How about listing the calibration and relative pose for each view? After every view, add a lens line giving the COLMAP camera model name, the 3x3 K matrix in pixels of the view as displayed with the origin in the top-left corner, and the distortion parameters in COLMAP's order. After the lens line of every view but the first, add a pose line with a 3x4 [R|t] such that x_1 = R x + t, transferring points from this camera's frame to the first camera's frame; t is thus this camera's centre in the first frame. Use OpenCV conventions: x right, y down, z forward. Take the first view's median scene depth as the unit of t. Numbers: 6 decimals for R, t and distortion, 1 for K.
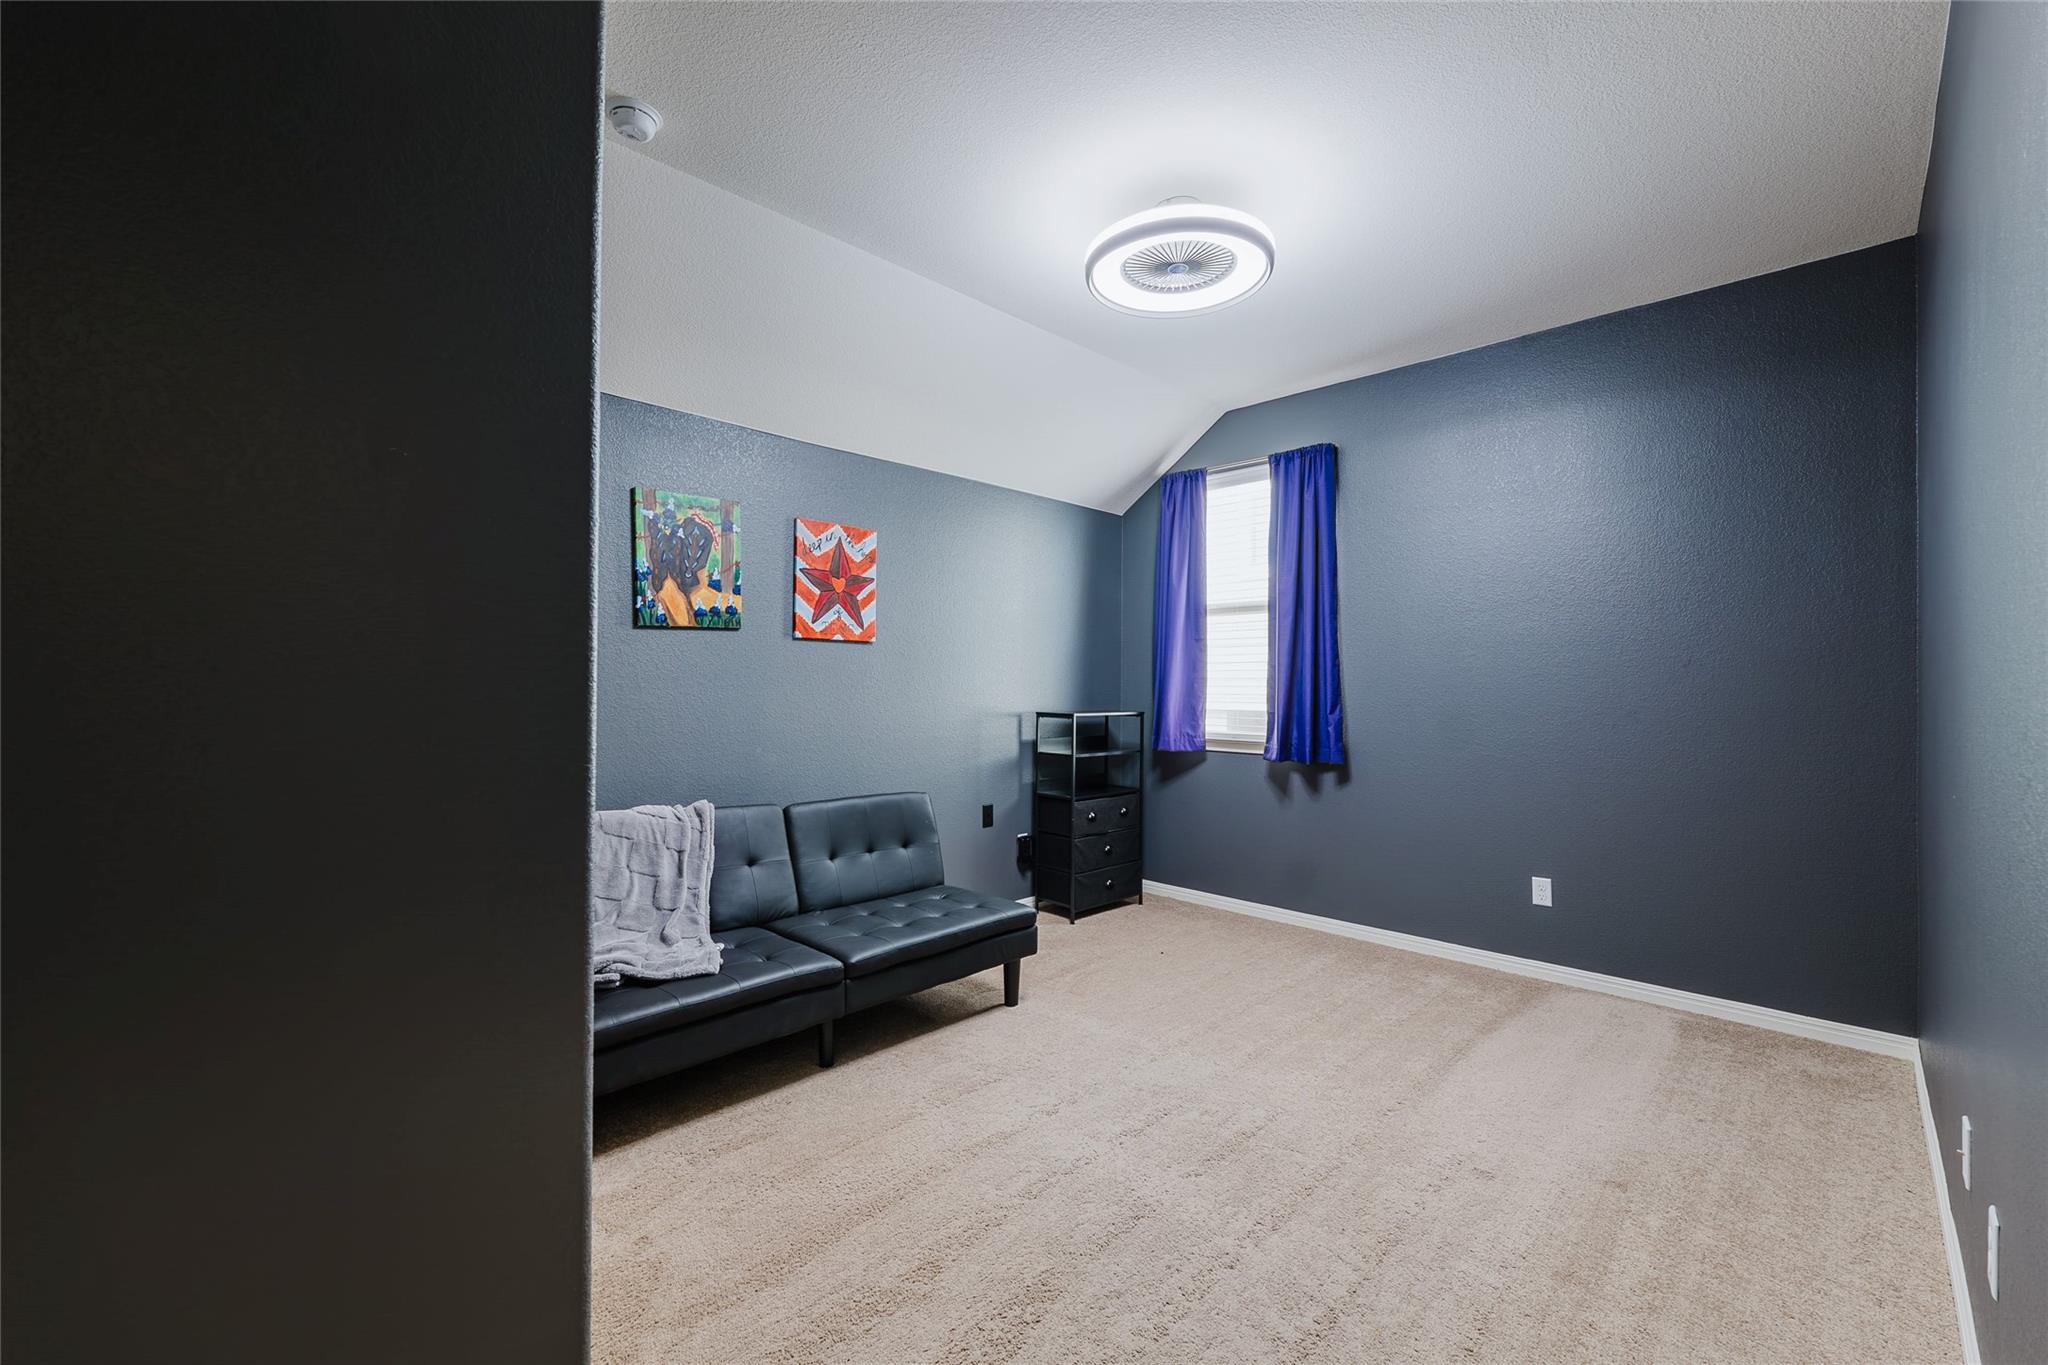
lens RADIAL K [[835.0, 0, 1027.2], [0, 835.0, 678.5], [0, 0, 1]] dist [0.003028, 0.000276]
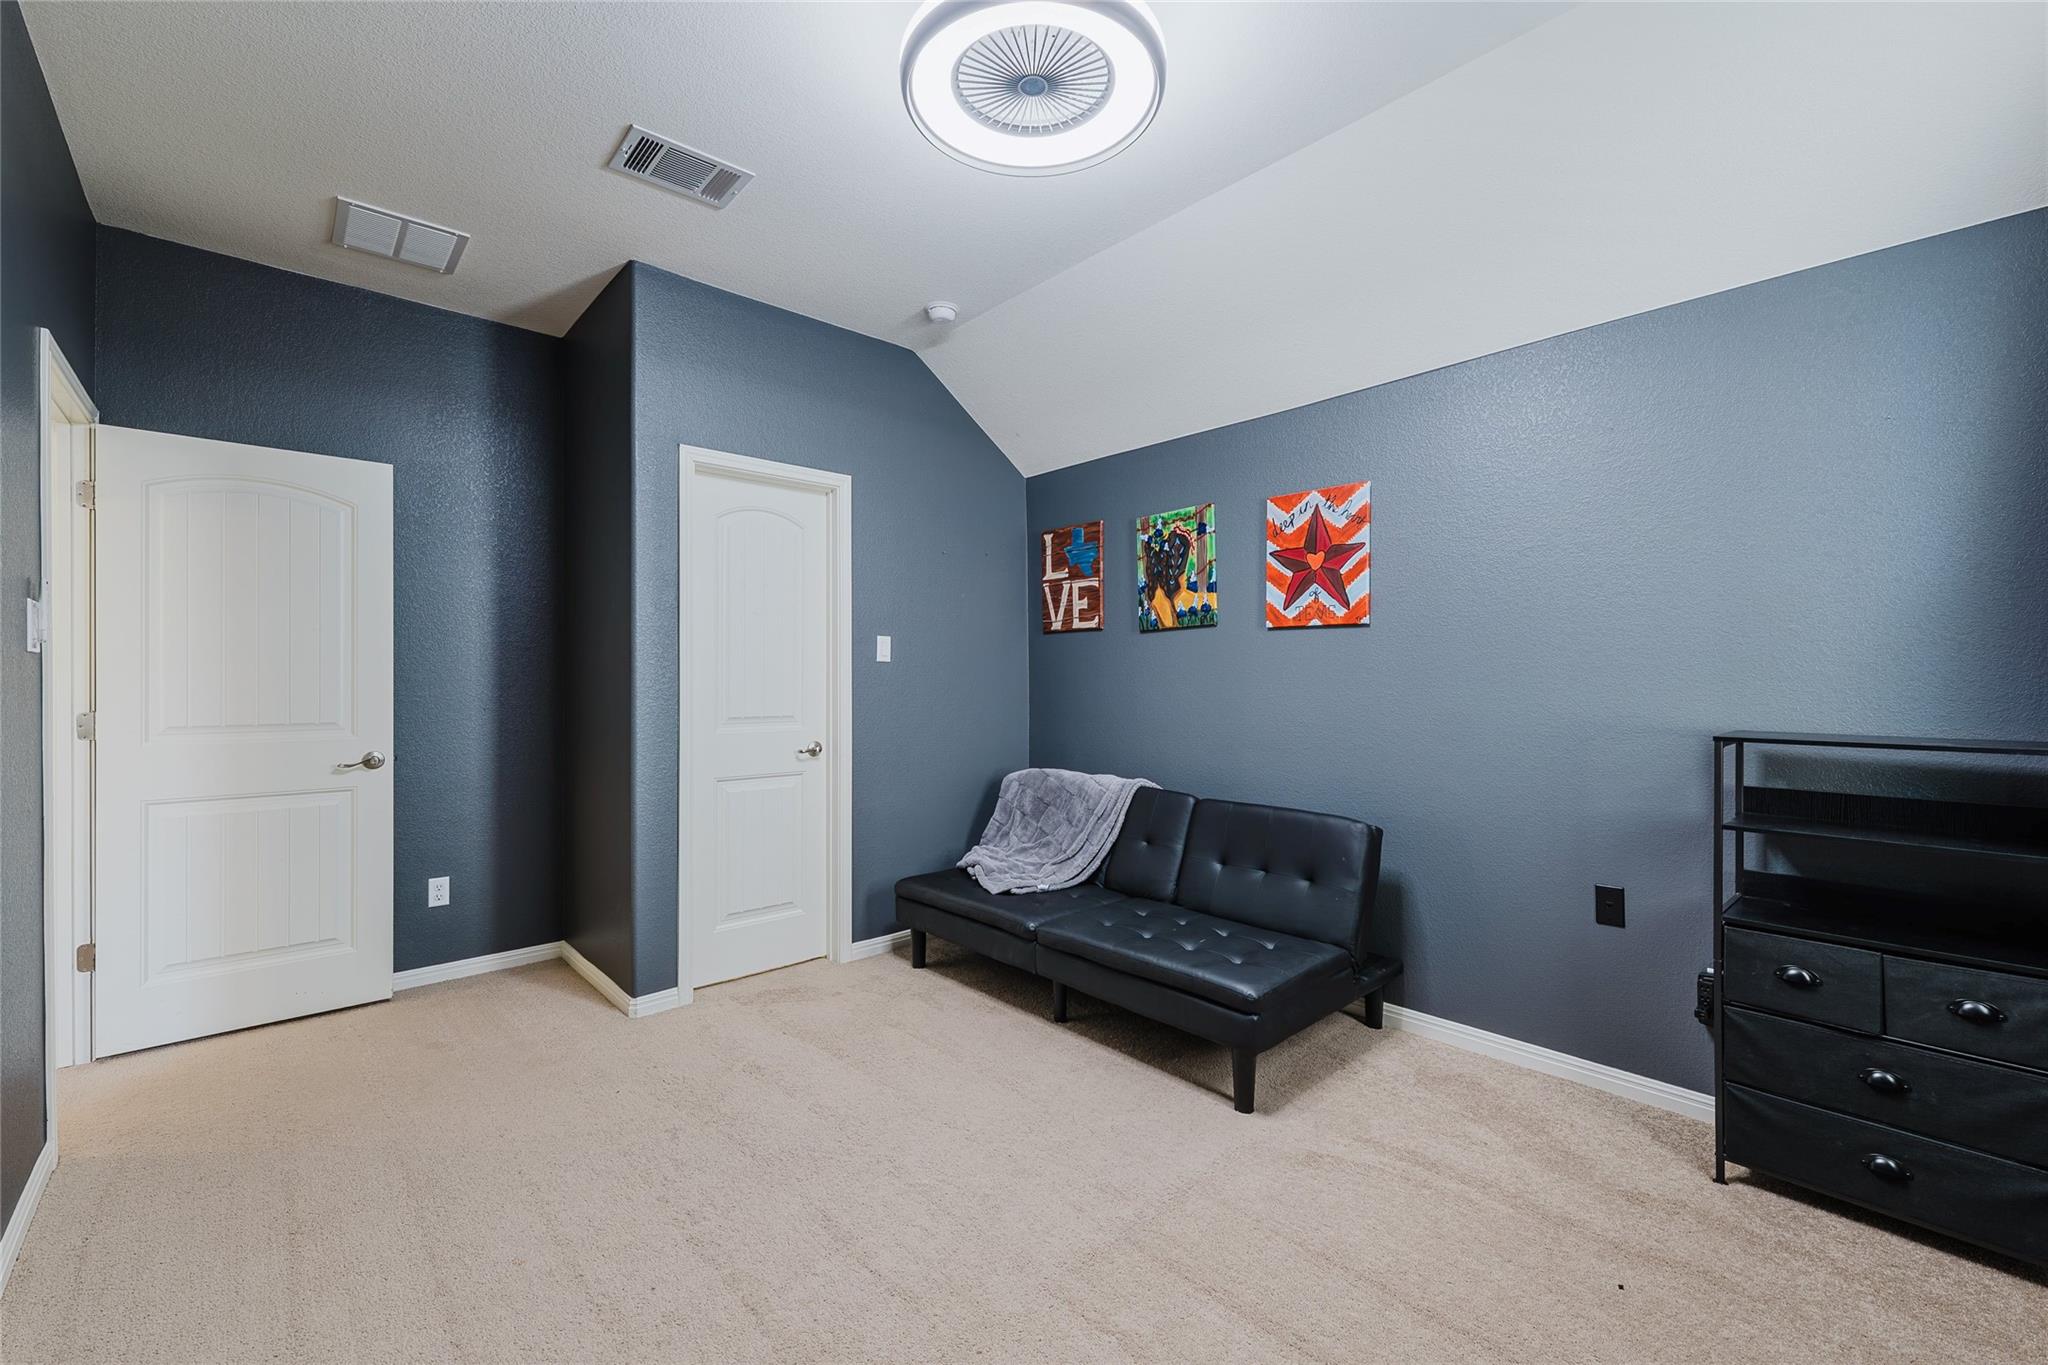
lens RADIAL K [[835.0, 0, 1027.2], [0, 835.0, 685.6], [0, 0, 1]] dist [0.003028, 0.000276]
pose [[-0.049380, -0.000924, -0.998780, 0.666376], [0.005832, 0.999982, -0.001213, 0.015171], [0.998763, -0.005884, -0.049374, 0.777418]]
